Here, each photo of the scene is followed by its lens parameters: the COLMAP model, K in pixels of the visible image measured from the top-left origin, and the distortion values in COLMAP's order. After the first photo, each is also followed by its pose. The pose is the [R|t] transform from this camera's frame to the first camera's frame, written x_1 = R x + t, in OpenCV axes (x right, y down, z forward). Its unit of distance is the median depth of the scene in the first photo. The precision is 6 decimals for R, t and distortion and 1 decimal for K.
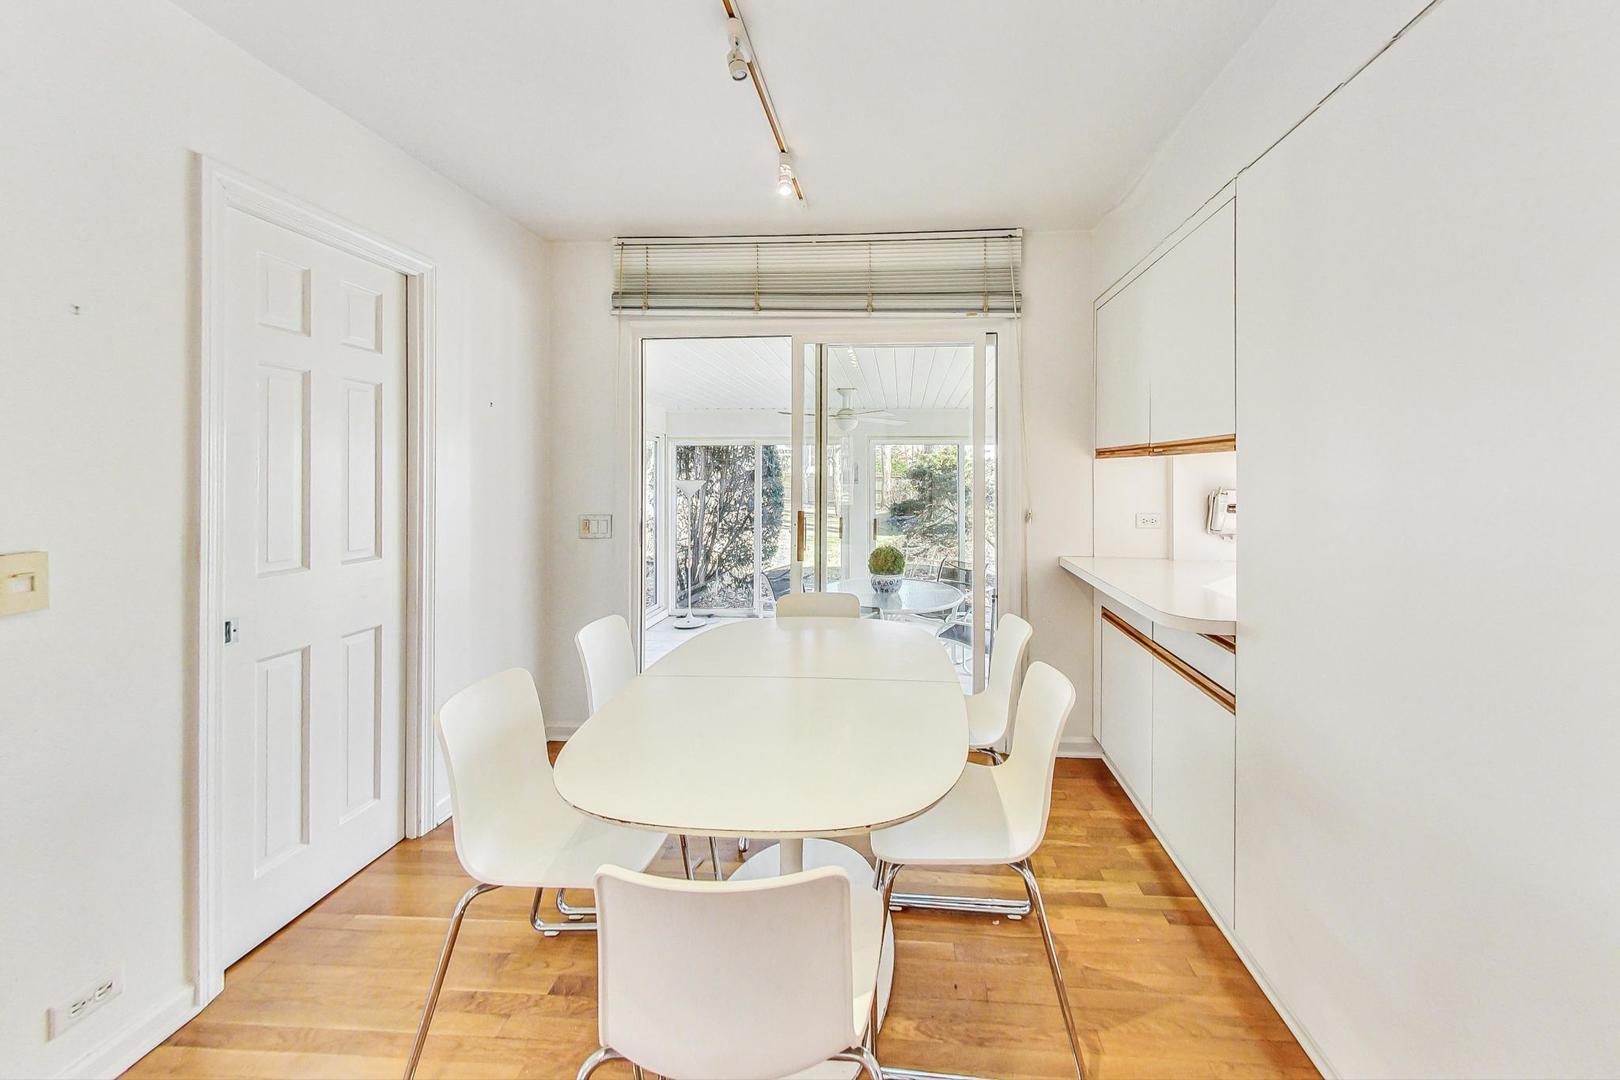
lens RADIAL K [[615.6, 0, 807.9], [0, 615.6, 512.6], [0, 0, 1]] dist [0.000468, 0.000027]
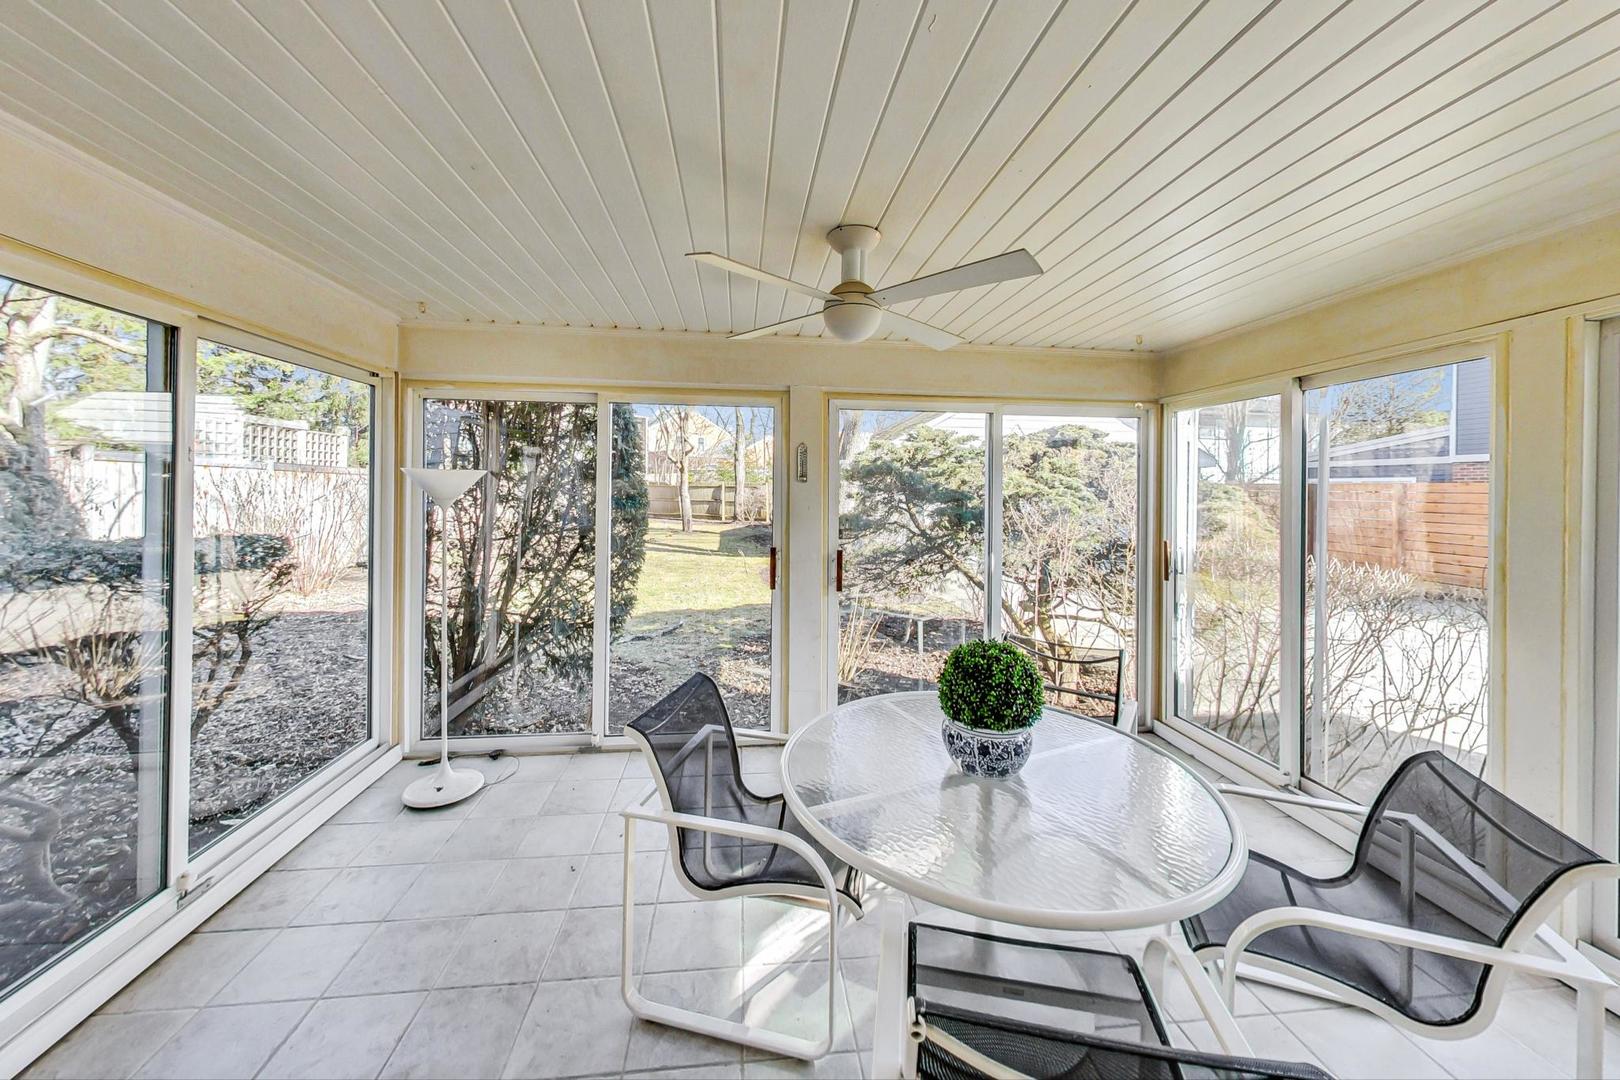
lens RADIAL K [[615.6, 0, 807.9], [0, 615.6, 512.6], [0, 0, 1]] dist [0.000468, 0.000027]
pose [[0.965120, 0.006270, 0.261732, -0.047525], [-0.001275, 0.999814, -0.019248, -0.010143], [-0.261804, 0.018243, 0.964949, 0.435415]]
